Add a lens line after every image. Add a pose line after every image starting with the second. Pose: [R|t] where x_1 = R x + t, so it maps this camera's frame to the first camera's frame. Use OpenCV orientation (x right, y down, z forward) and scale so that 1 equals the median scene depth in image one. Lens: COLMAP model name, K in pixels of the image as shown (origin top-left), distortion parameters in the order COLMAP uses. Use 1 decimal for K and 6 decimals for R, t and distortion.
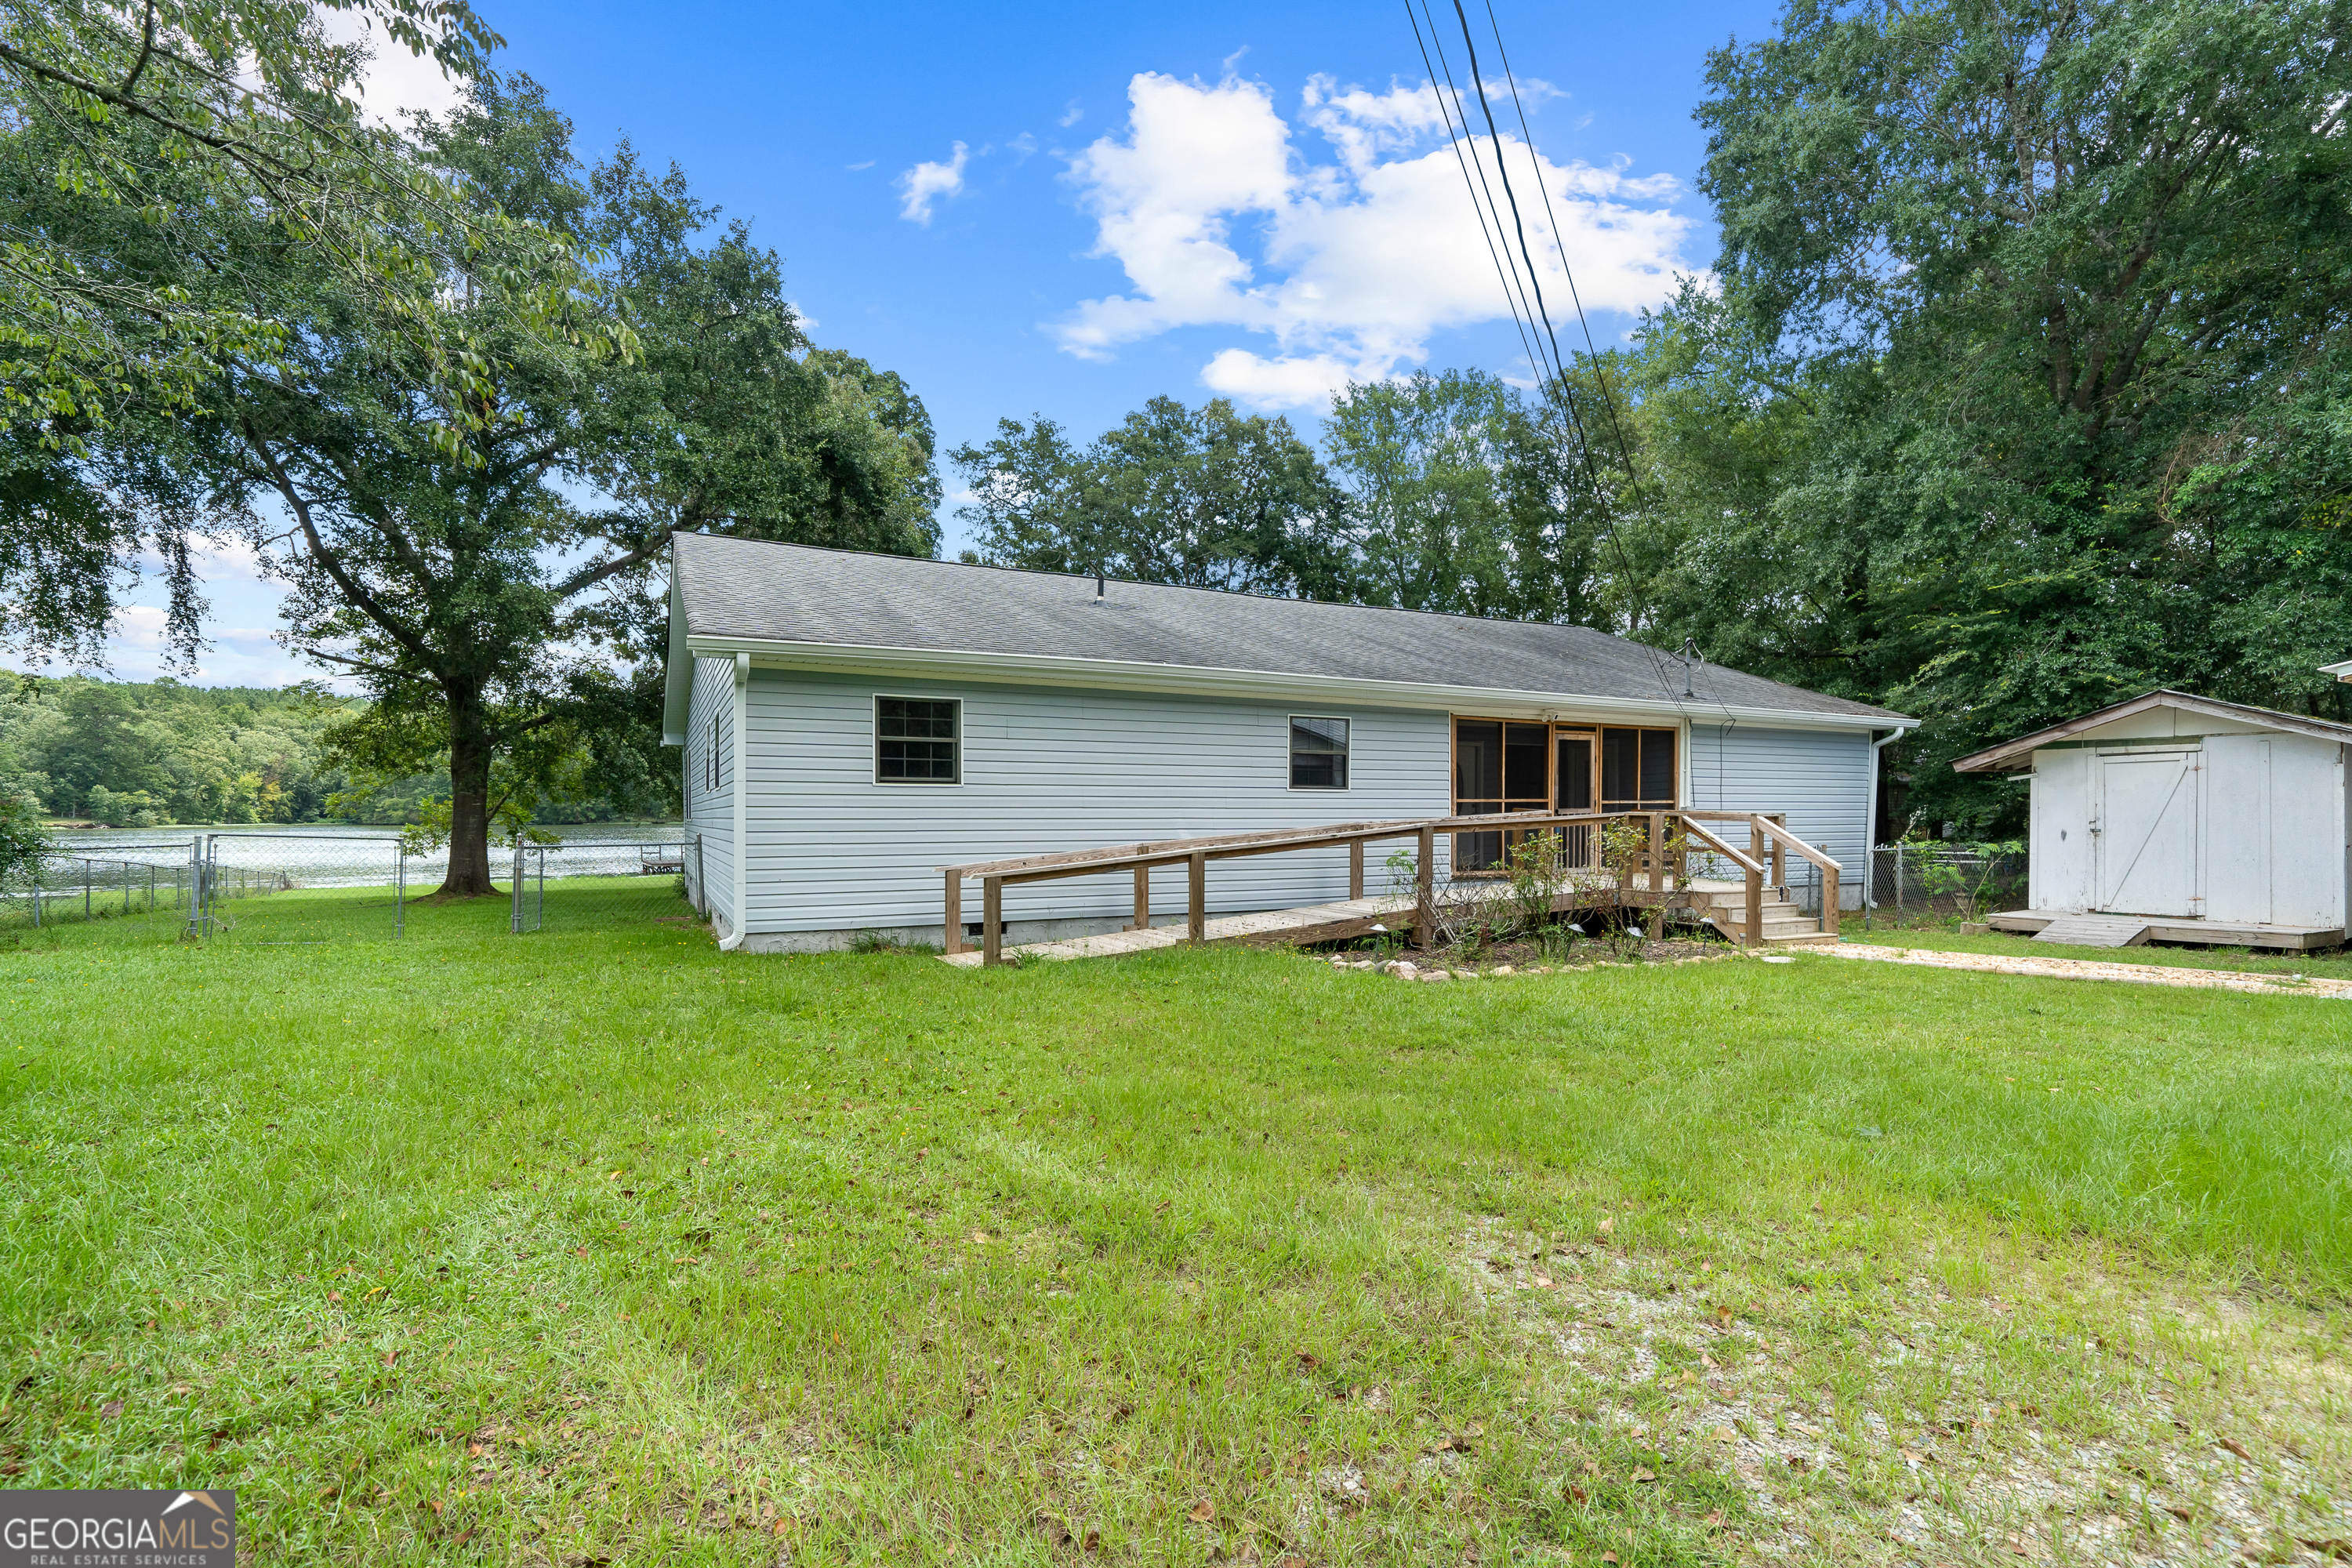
lens RADIAL K [[1088.3, 0, 1165.2], [0, 1088.3, 823.7], [0, 0, 1]] dist [-0.000967, 0.000831]
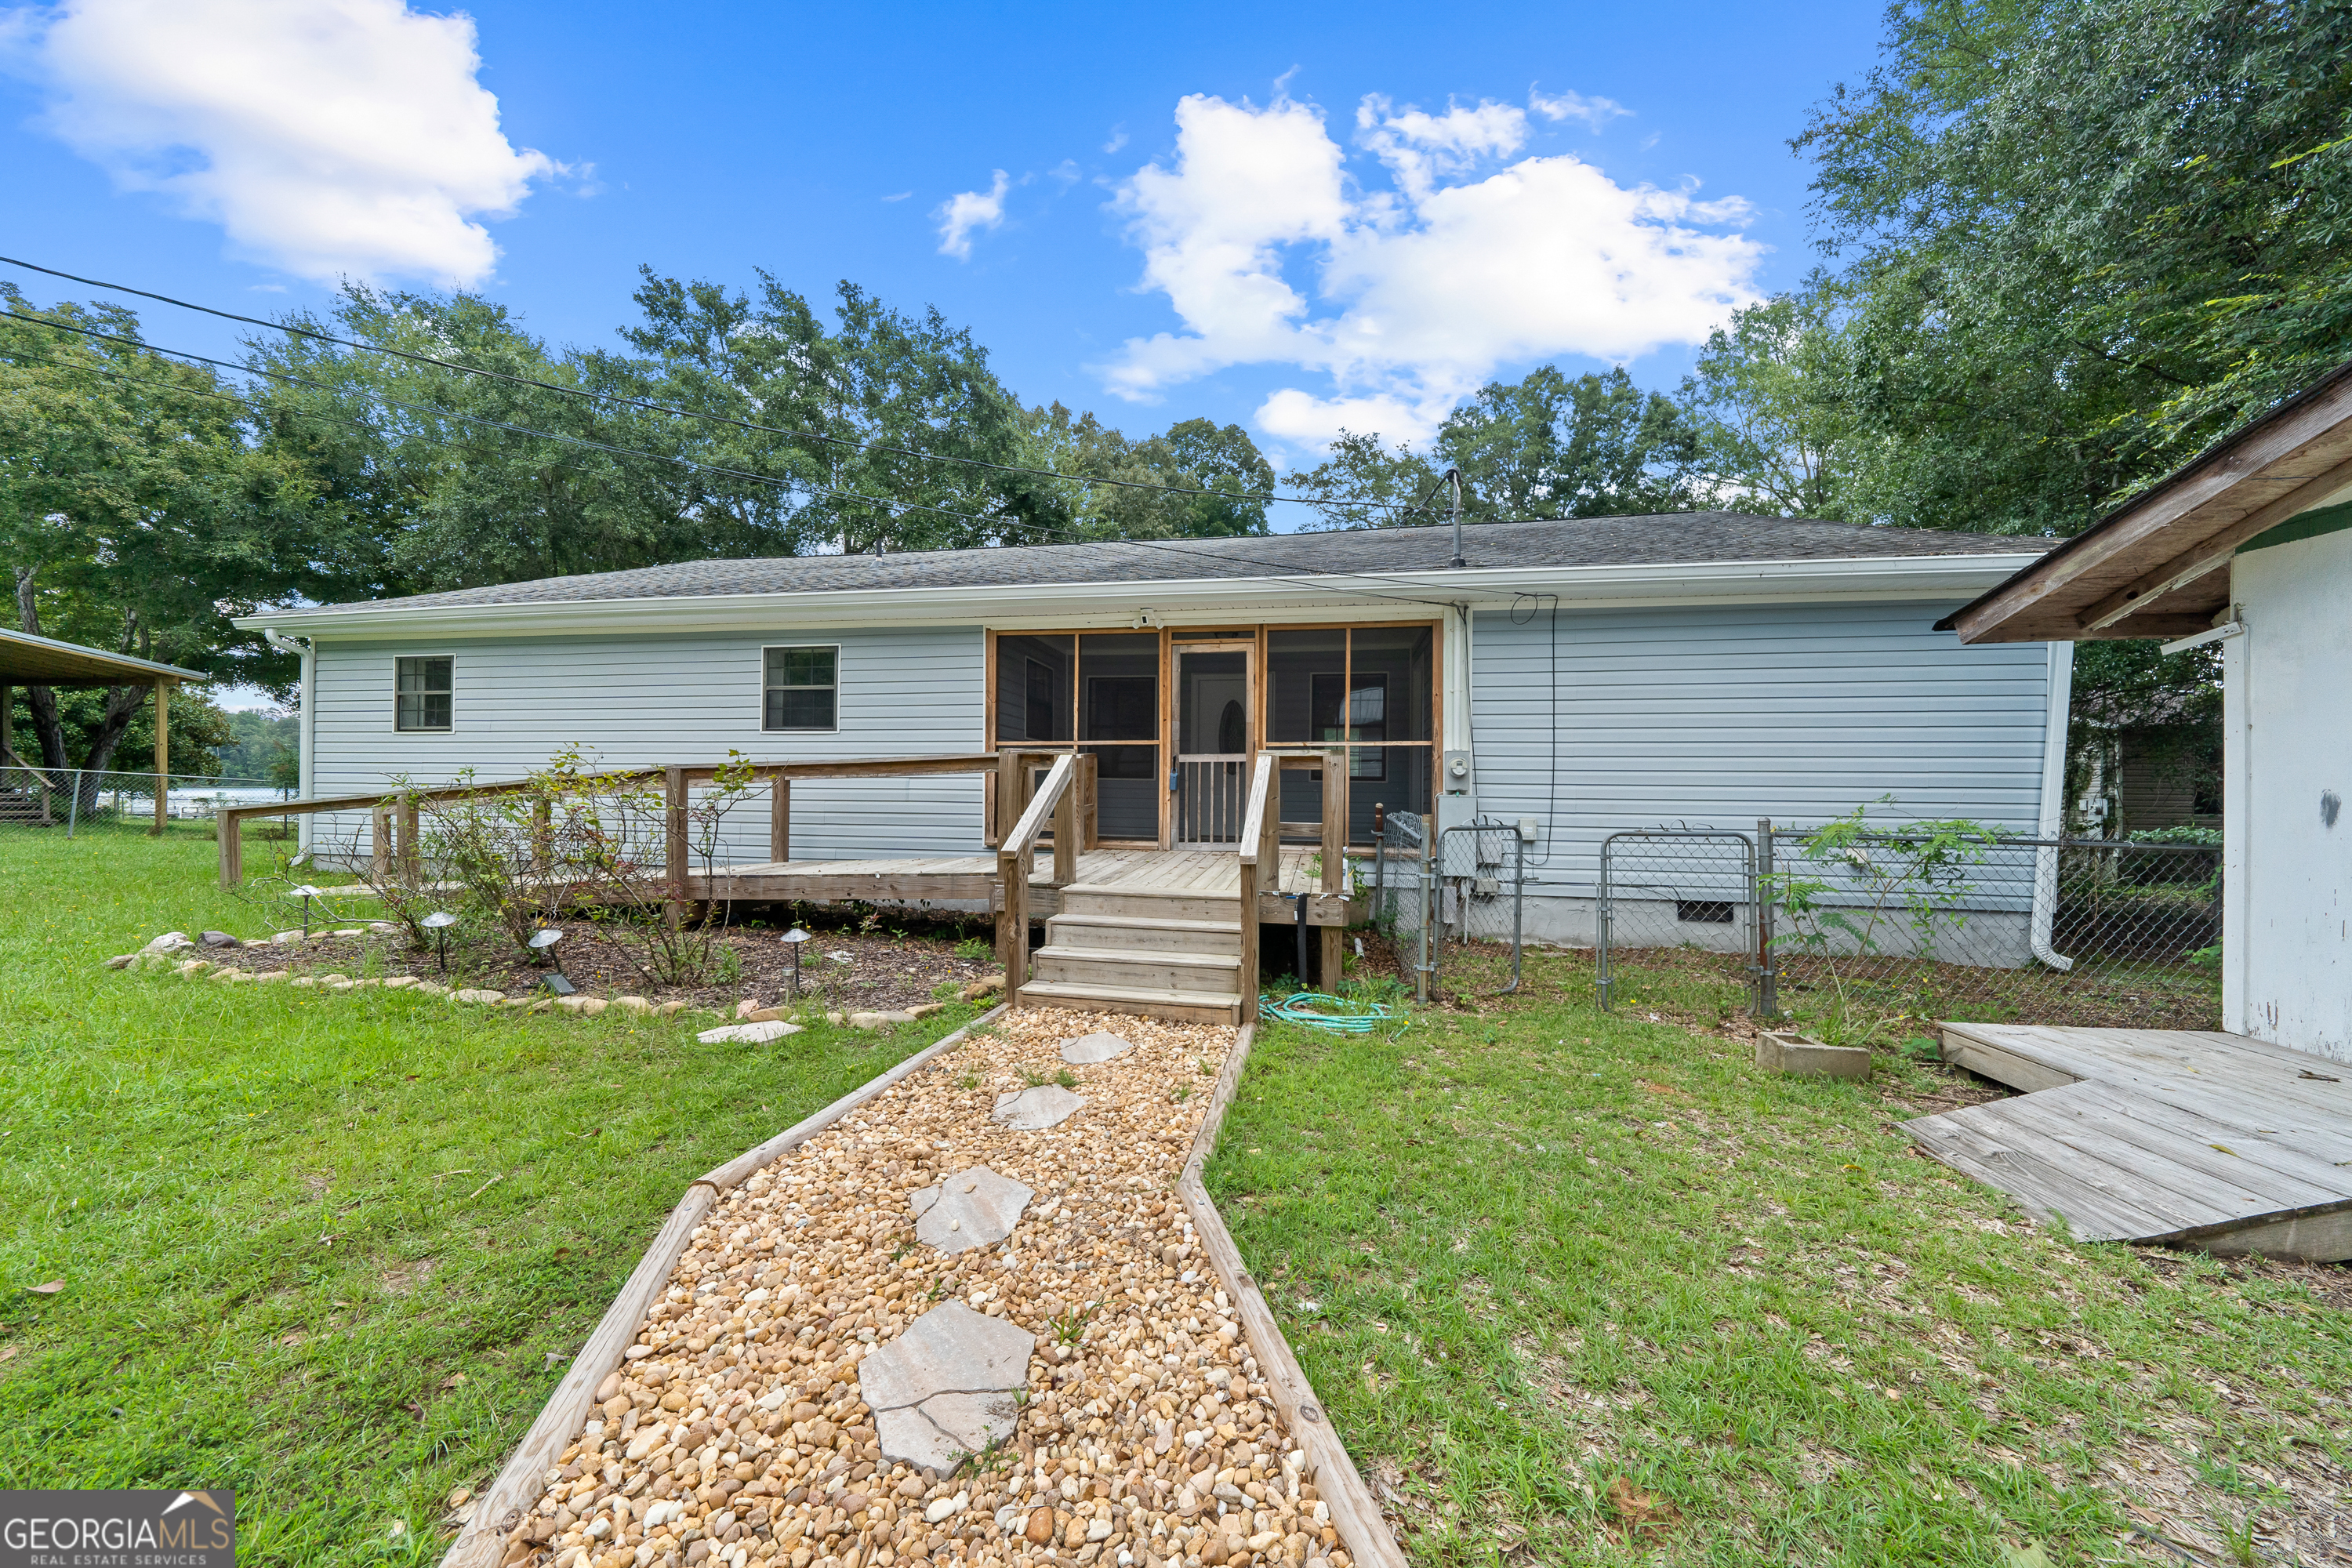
lens RADIAL K [[821.7, 0, 1166.8], [0, 821.7, 793.3], [0, 0, 1]] dist [-0.006237, -0.000077]
pose [[0.793731, 0.012436, -0.608141, 0.626733], [-0.017444, 0.999845, -0.002322, 0.011122], [0.608018, 0.012452, 0.793825, 0.549533]]
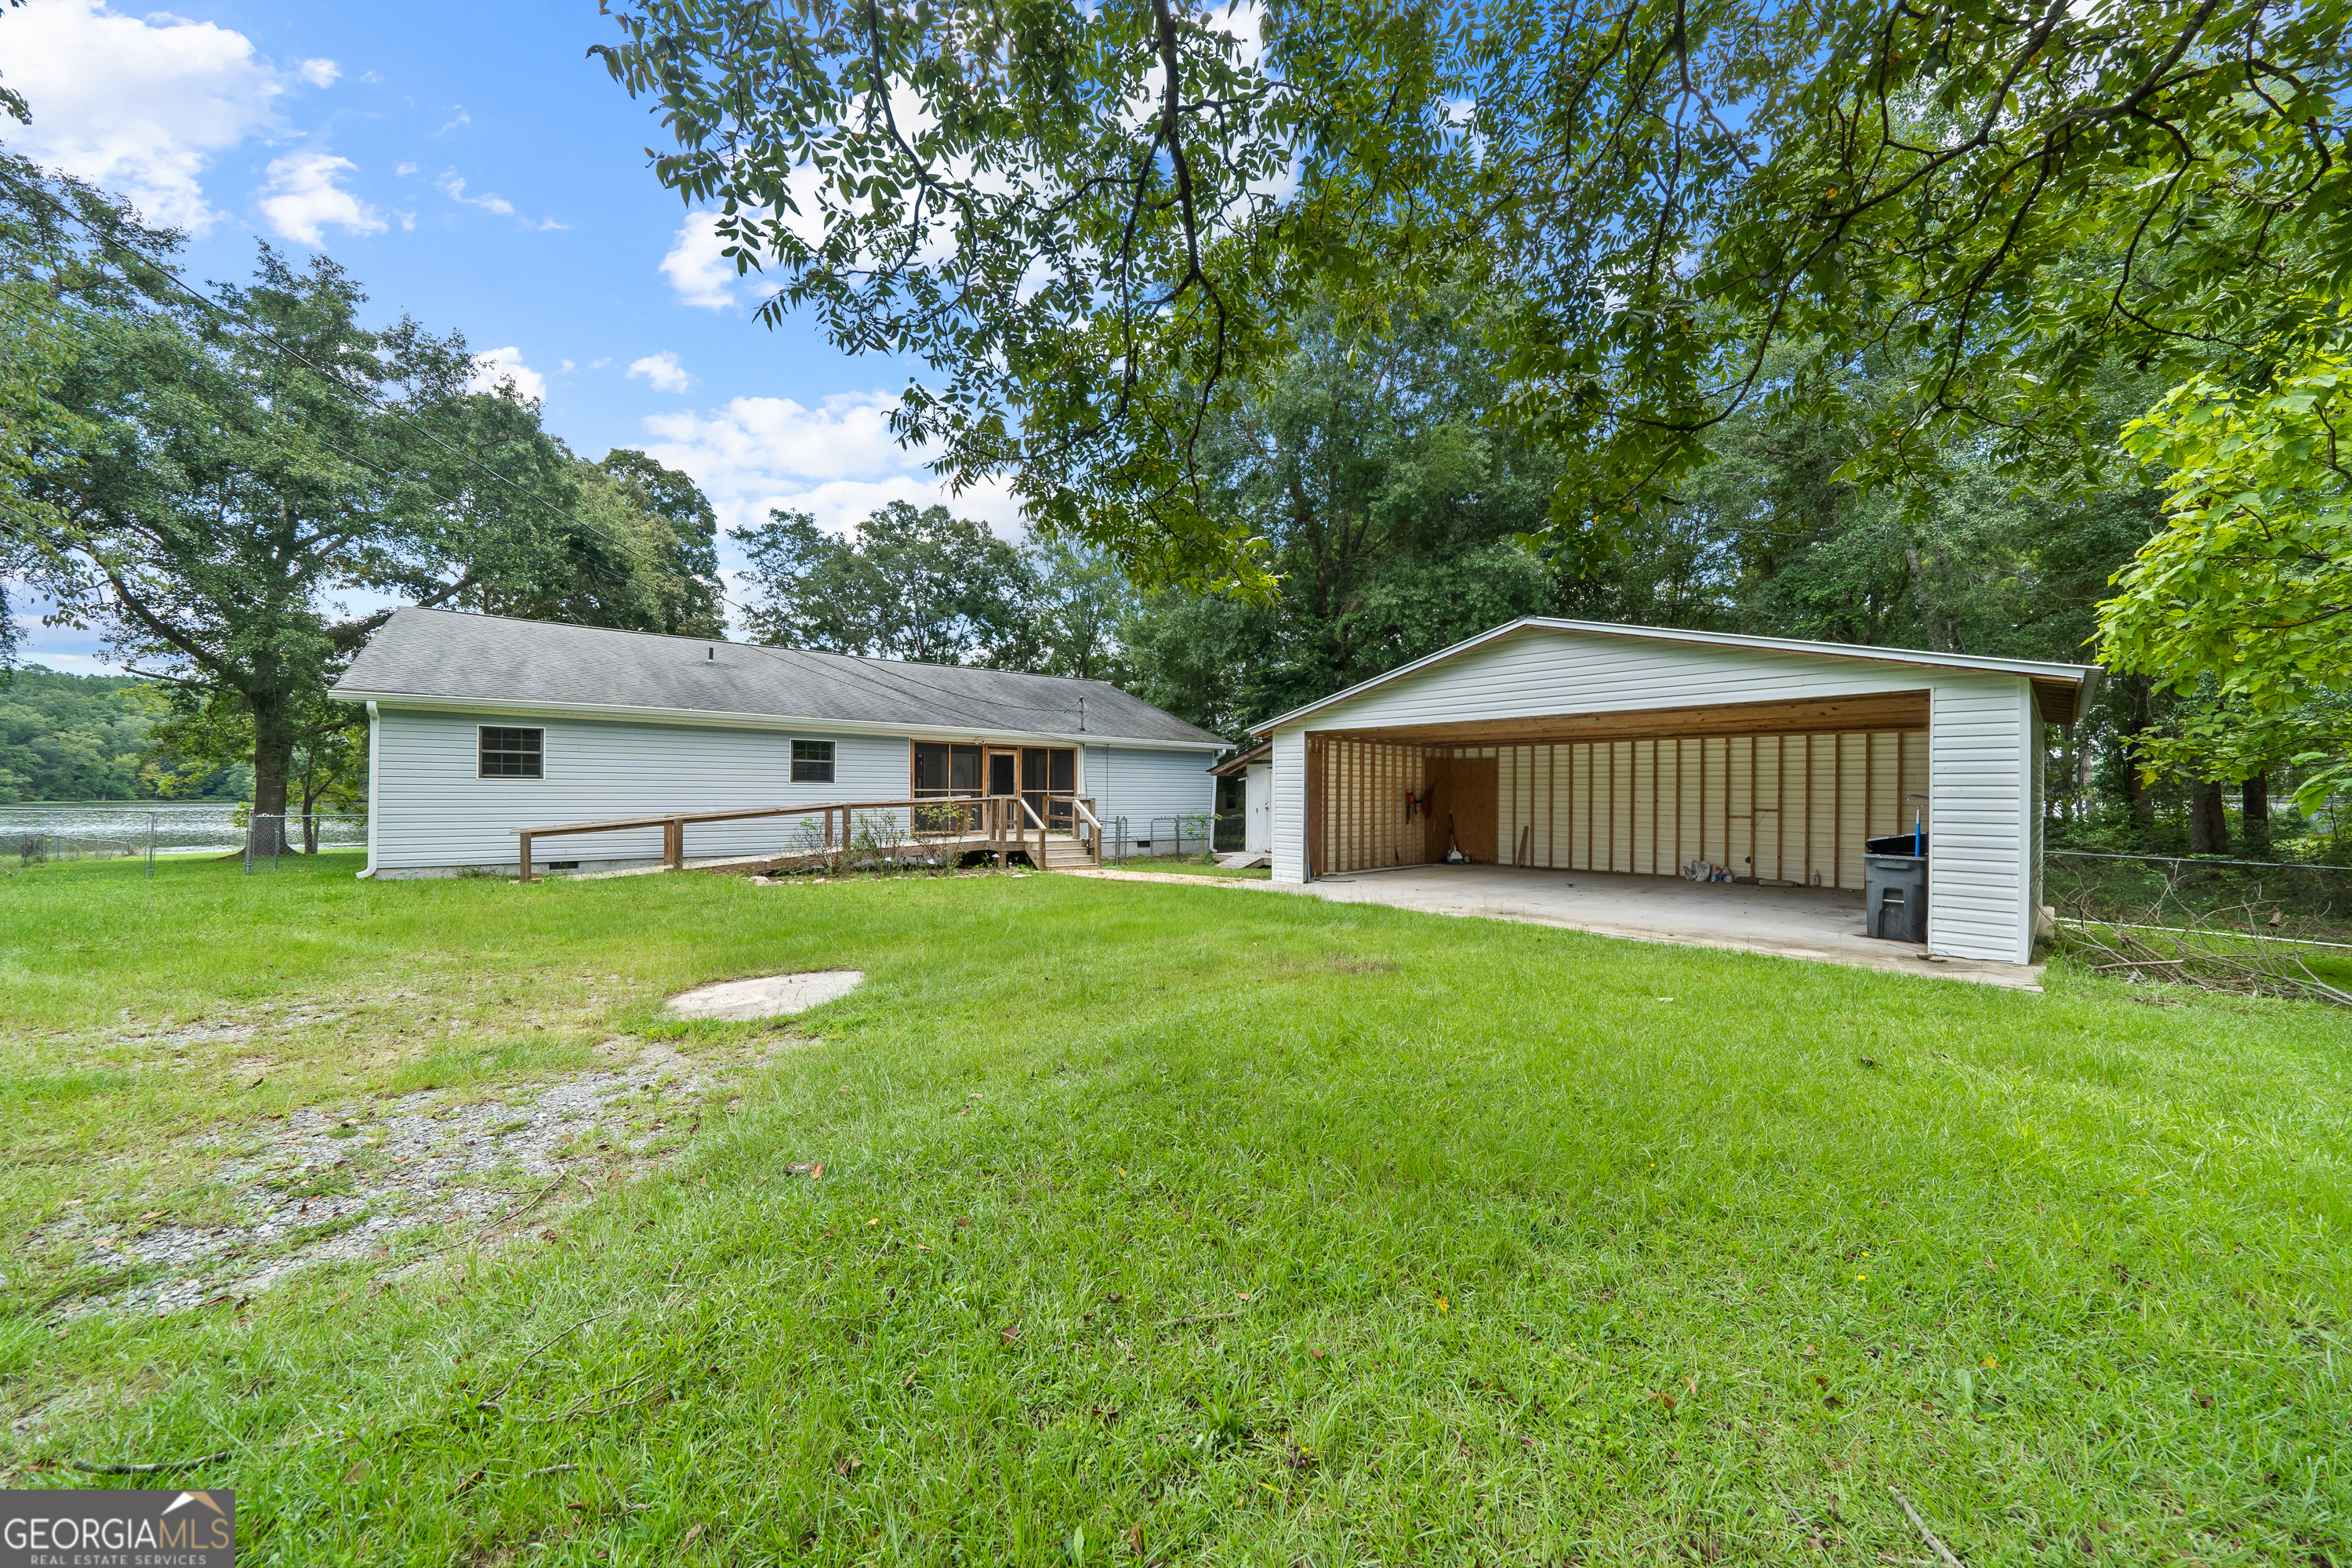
lens RADIAL K [[821.7, 0, 1166.8], [0, 821.7, 793.3], [0, 0, 1]] dist [-0.006237, -0.000077]
pose [[0.980015, 0.006467, 0.198821, 0.353535], [-0.004124, 0.999917, -0.012196, -0.001793], [-0.198883, 0.011132, 0.979960, -0.299412]]
